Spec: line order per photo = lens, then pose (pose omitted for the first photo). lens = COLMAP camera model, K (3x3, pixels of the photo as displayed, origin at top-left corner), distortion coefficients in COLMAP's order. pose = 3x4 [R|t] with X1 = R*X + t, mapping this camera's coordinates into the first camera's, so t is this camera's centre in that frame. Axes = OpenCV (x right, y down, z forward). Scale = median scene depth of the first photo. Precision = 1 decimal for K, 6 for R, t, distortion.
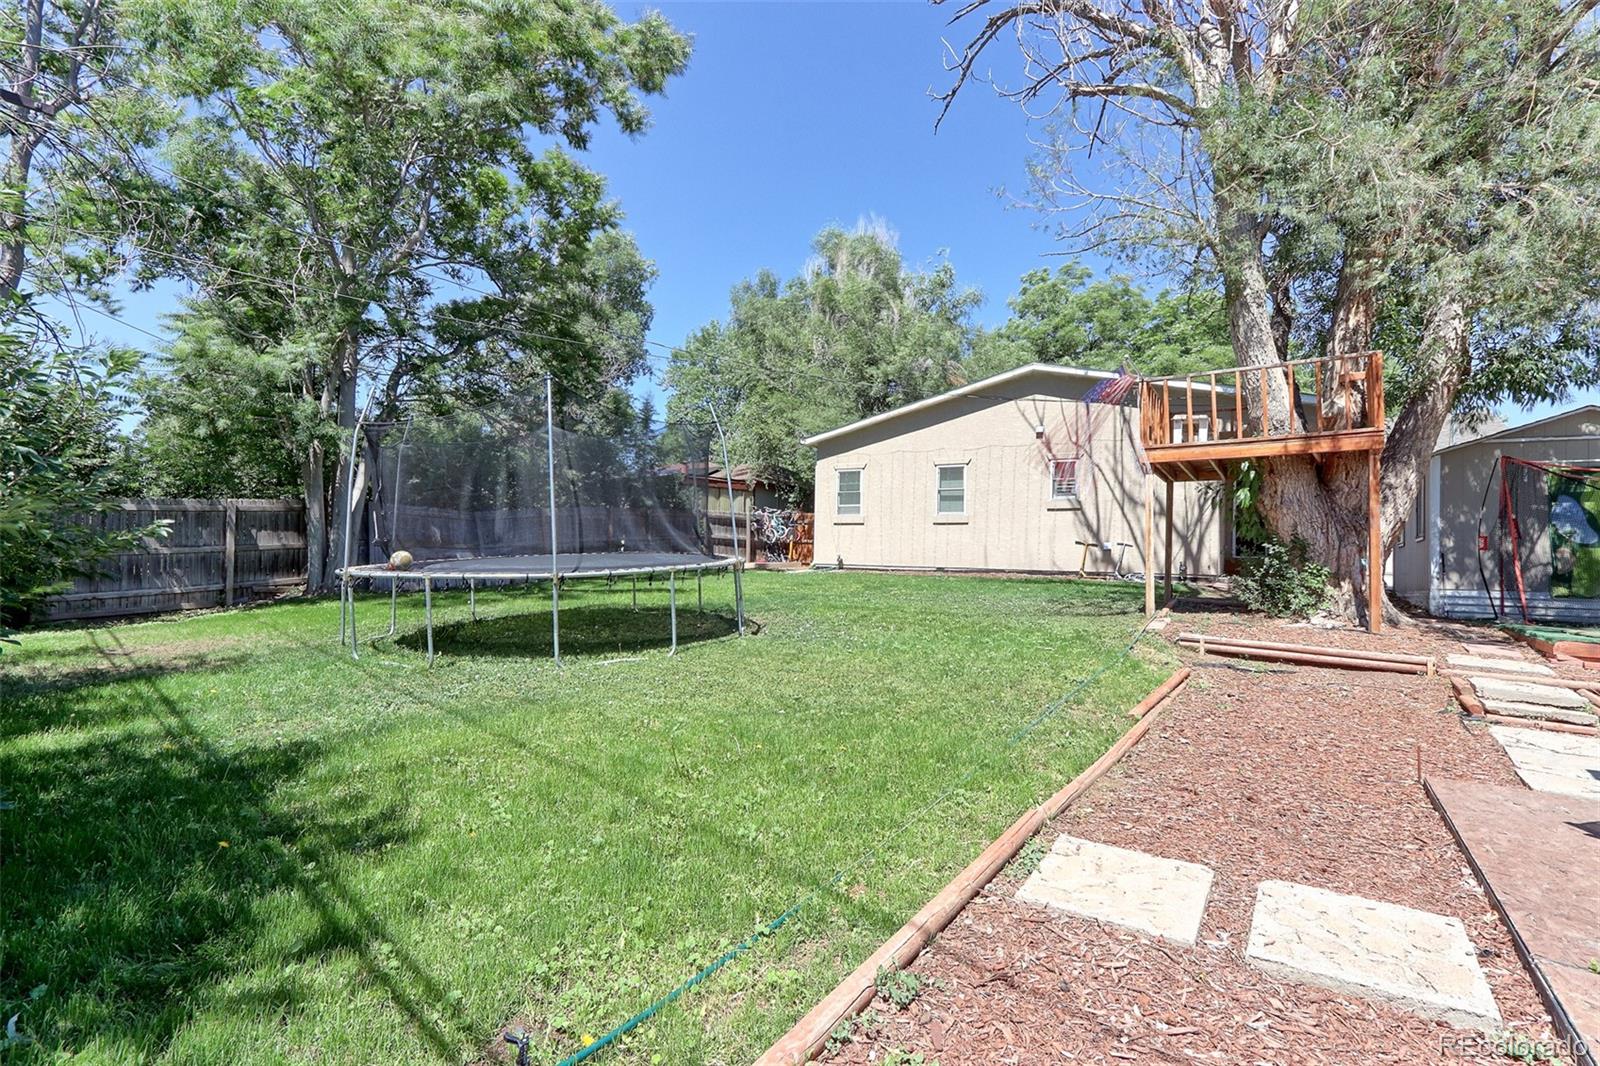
lens RADIAL K [[757.4, 0, 793.4], [0, 757.4, 534.8], [0, 0, 1]] dist [0.000814, 0.003498]
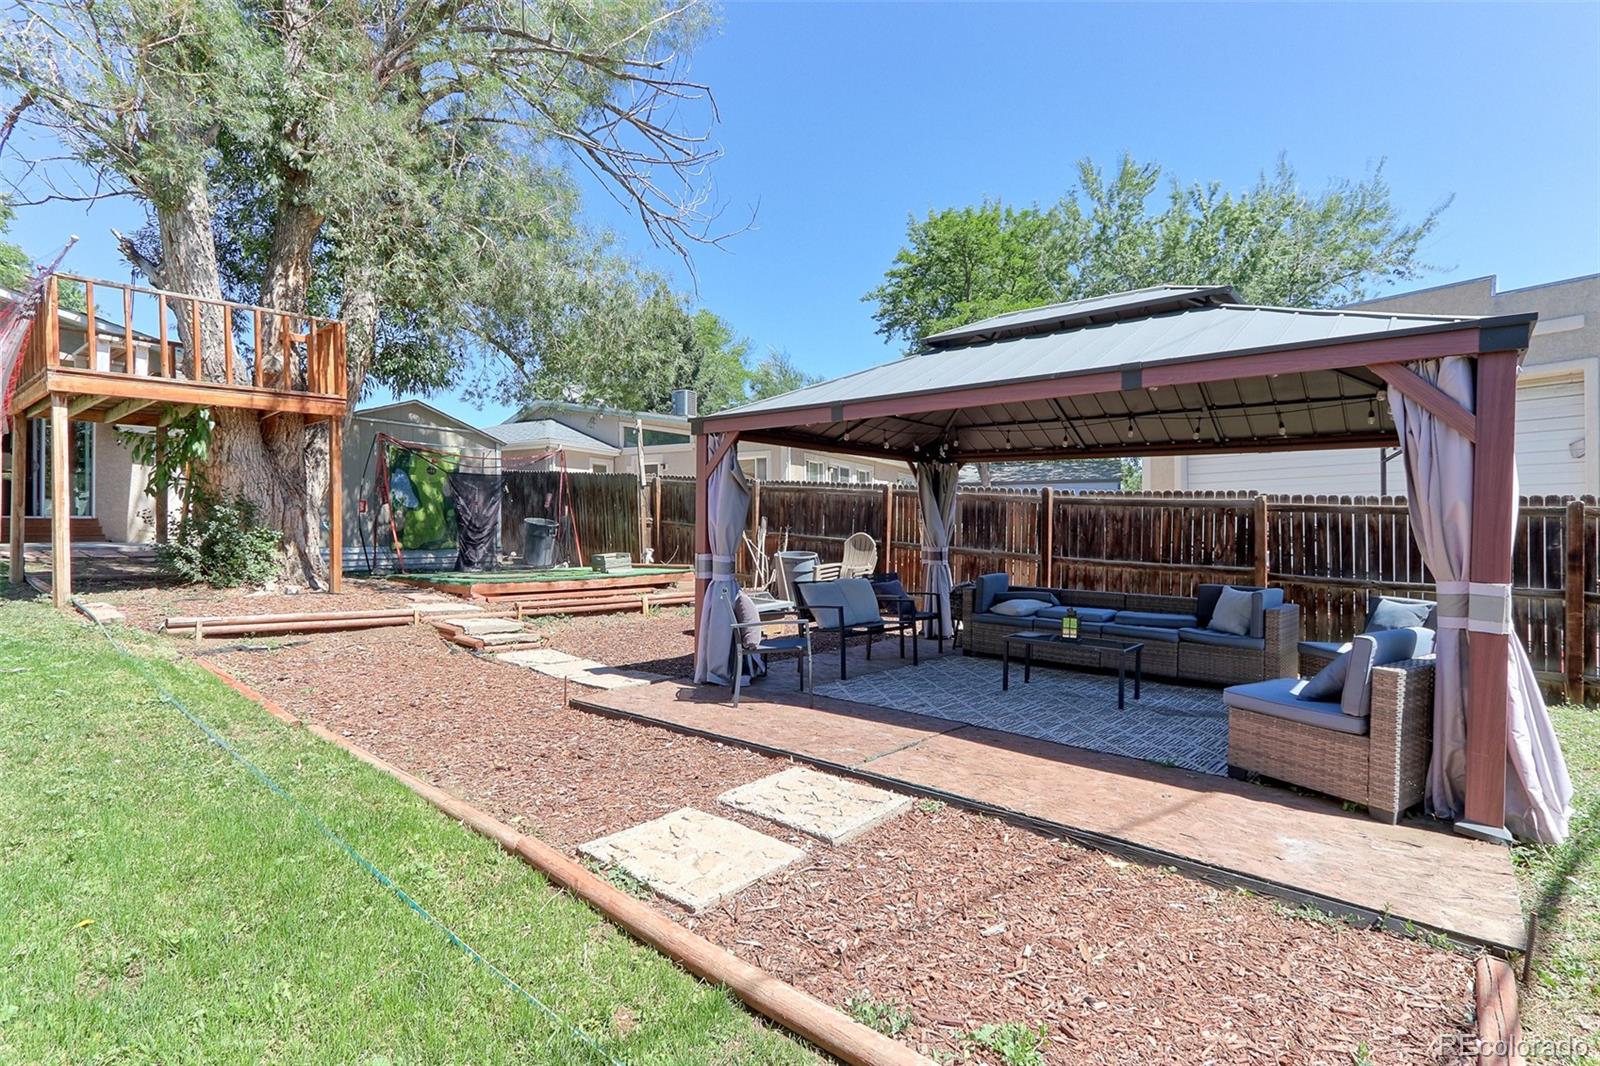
lens RADIAL K [[757.4, 0, 803.8], [0, 757.4, 530.9], [0, 0, 1]] dist [0.000814, 0.003498]
pose [[0.144286, -0.023786, 0.989250, -0.146776], [-0.026703, 0.999253, 0.027921, -0.001623], [-0.989176, -0.030444, 0.143543, 0.190643]]
